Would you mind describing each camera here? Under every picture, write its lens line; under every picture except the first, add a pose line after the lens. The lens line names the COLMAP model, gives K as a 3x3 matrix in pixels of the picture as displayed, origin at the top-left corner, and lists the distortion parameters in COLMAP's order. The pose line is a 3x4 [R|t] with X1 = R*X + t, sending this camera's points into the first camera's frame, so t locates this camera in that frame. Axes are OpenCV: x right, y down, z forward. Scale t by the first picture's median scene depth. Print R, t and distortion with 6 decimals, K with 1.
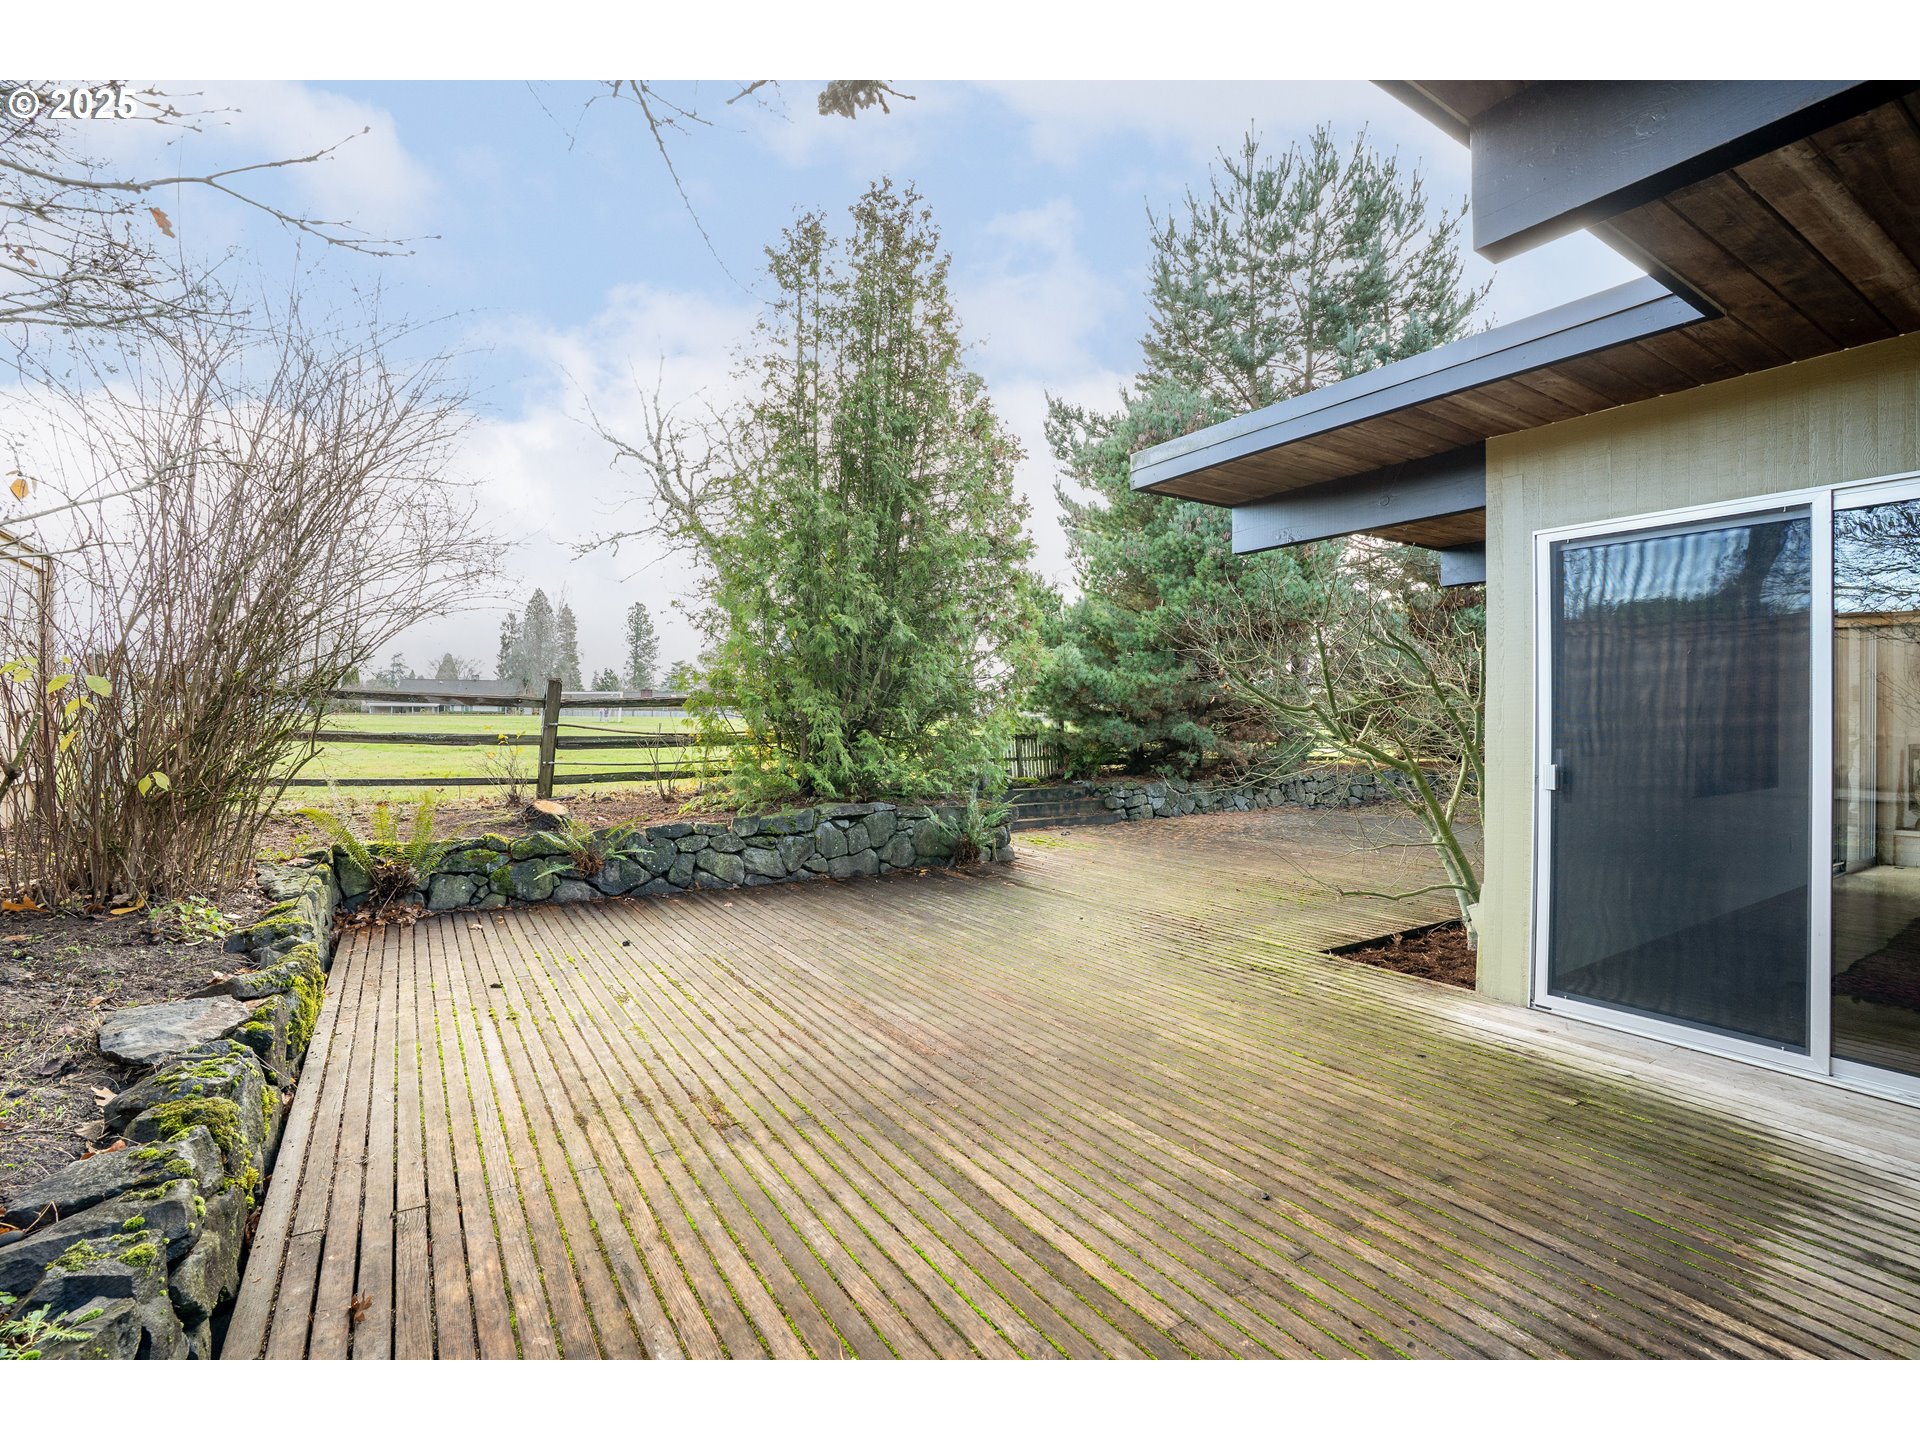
lens RADIAL K [[870.2, 0, 963.4], [0, 870.2, 719.9], [0, 0, 1]] dist [-0.002696, 0.000285]
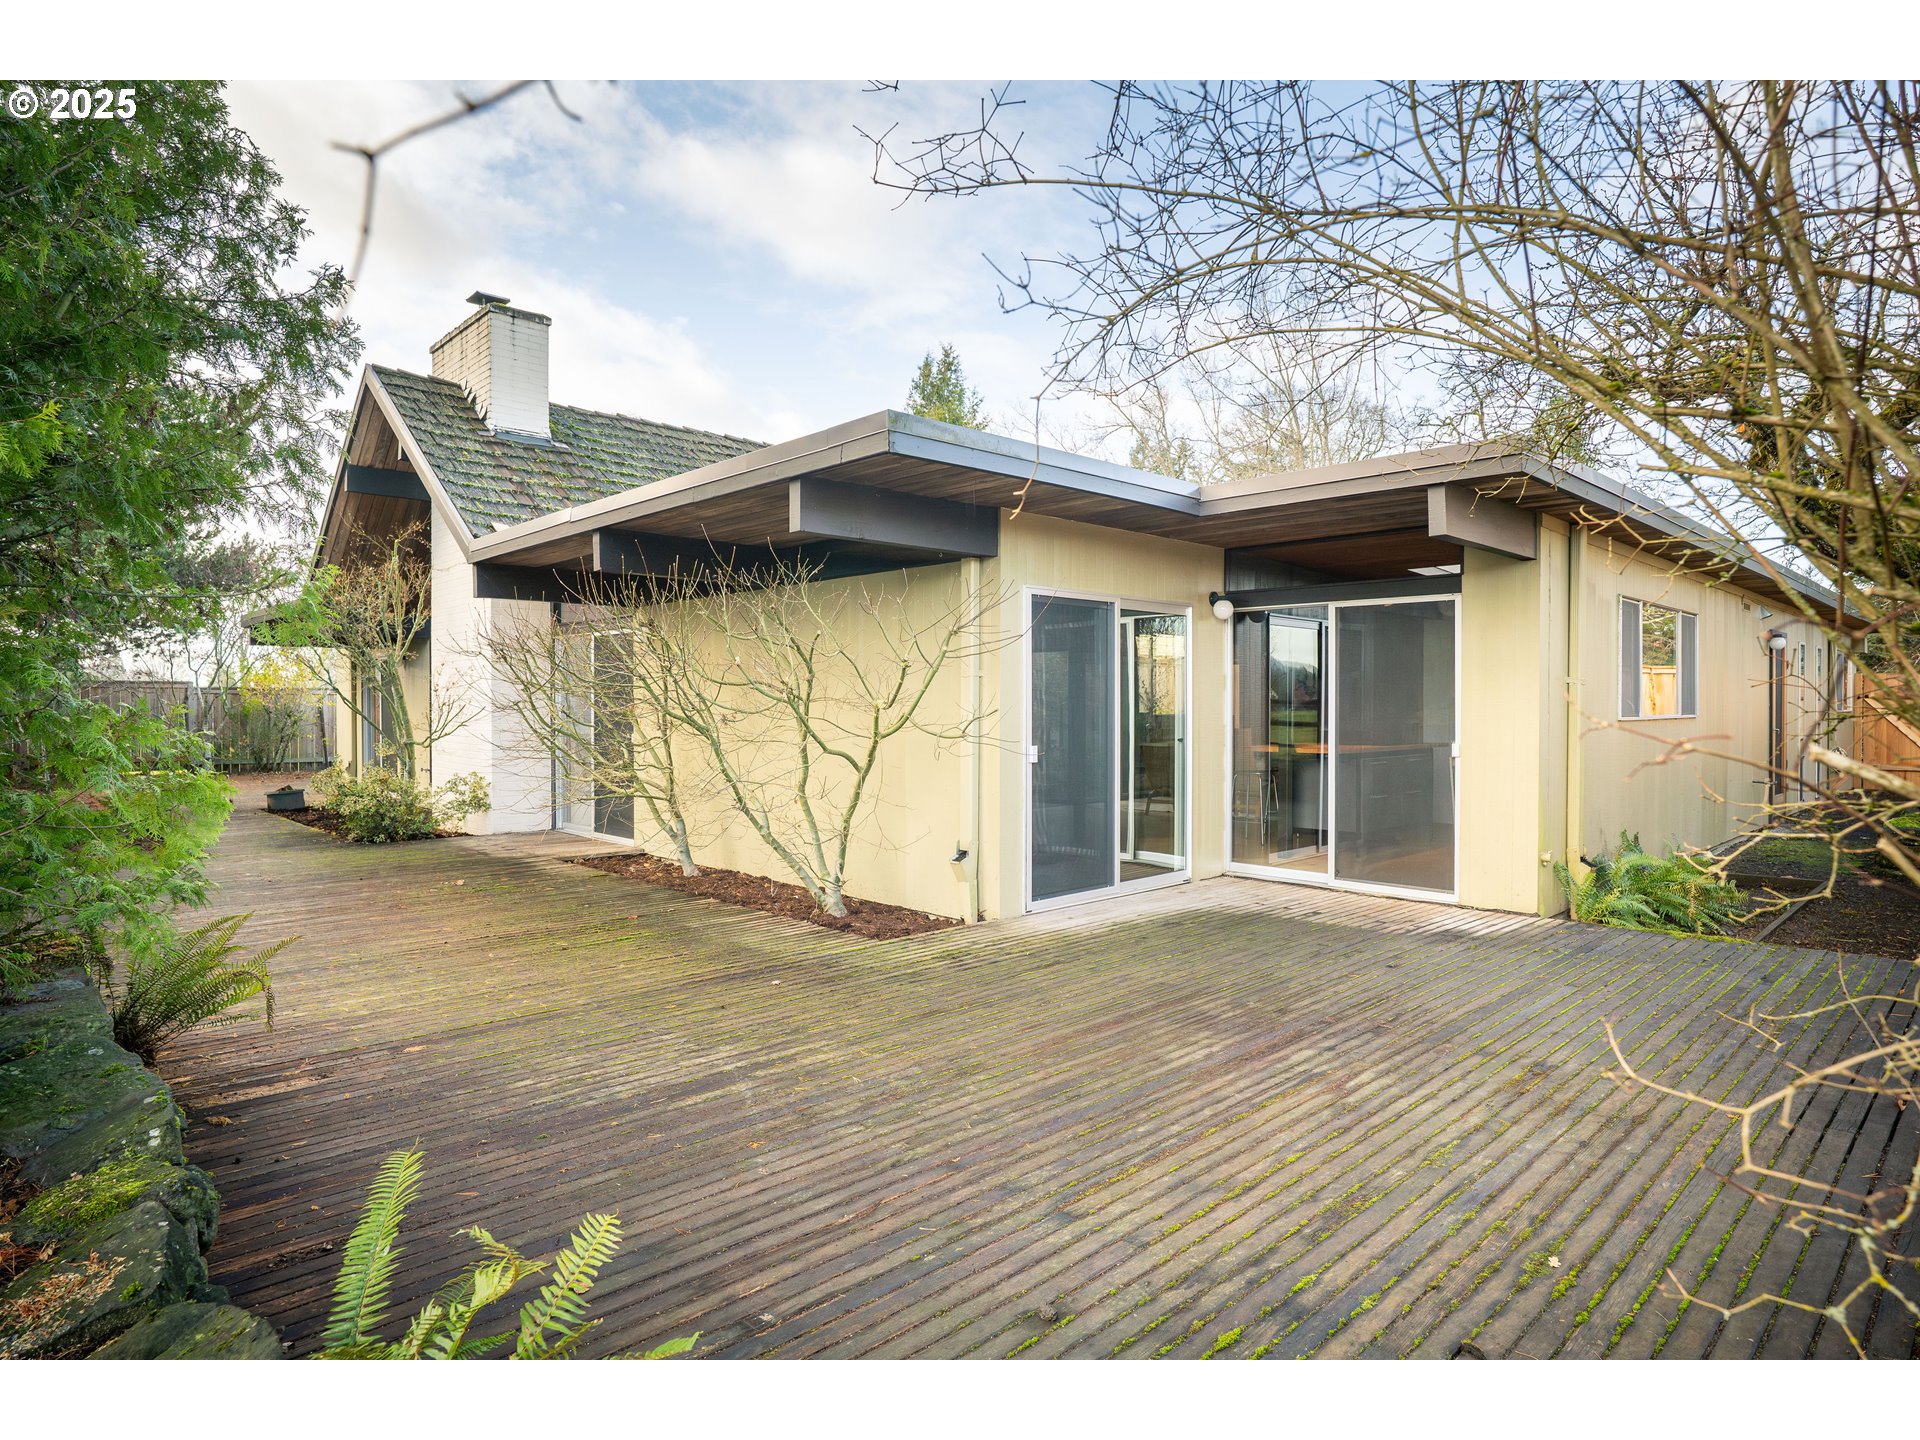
lens RADIAL K [[870.2, 0, 966.8], [0, 870.2, 719.5], [0, 0, 1]] dist [-0.002696, 0.000285]
pose [[-0.101318, -0.004851, 0.994842, -1.201070], [0.003287, 0.999981, 0.005211, -0.048832], [-0.994849, 0.003798, -0.101300, 1.622512]]
